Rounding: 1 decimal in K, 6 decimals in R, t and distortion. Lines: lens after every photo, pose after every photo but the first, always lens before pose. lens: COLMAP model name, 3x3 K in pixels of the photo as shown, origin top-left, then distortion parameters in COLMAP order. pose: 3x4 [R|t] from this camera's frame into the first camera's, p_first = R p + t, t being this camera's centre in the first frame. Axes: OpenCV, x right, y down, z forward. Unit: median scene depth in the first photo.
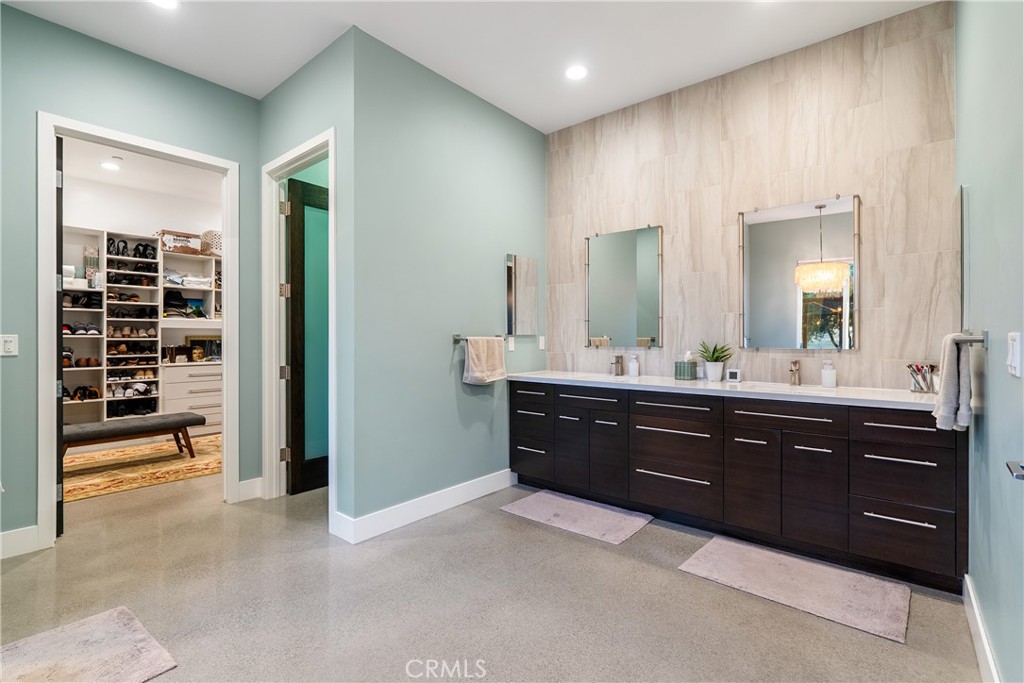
lens RADIAL K [[468.8, 0, 504.3], [0, 468.8, 339.9], [0, 0, 1]] dist [0.000221, -0.000955]
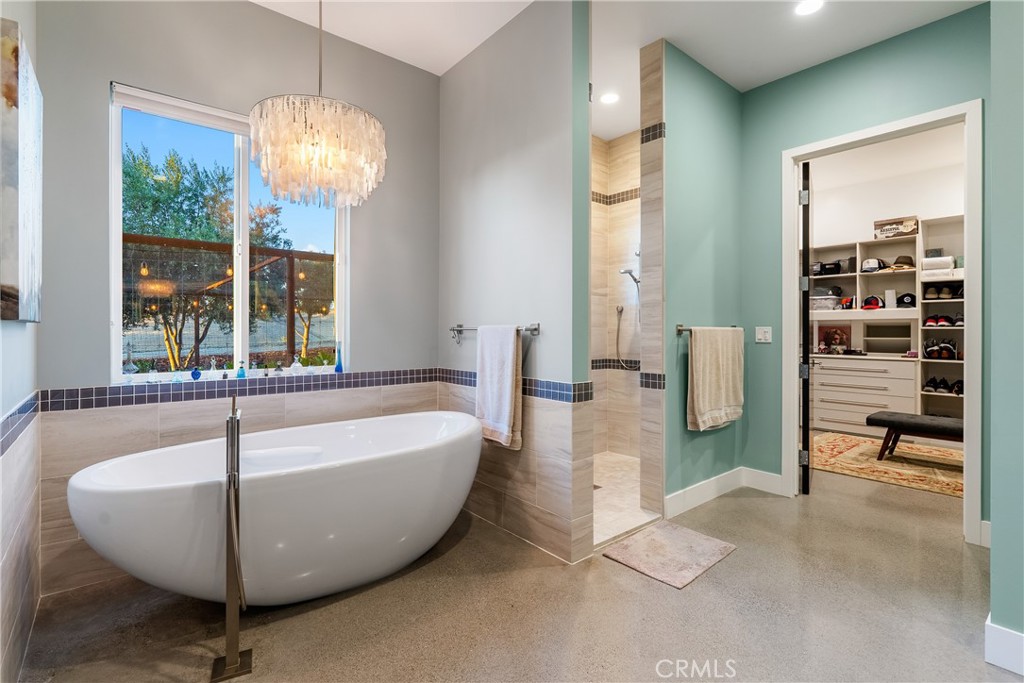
lens RADIAL K [[468.8, 0, 505.0], [0, 468.8, 334.8], [0, 0, 1]] dist [0.000221, -0.000955]
pose [[-0.169592, 0.009669, -0.985467, 0.382309], [-0.003829, 0.999938, 0.010470, -0.000111], [0.985507, 0.005549, -0.169545, 0.459982]]
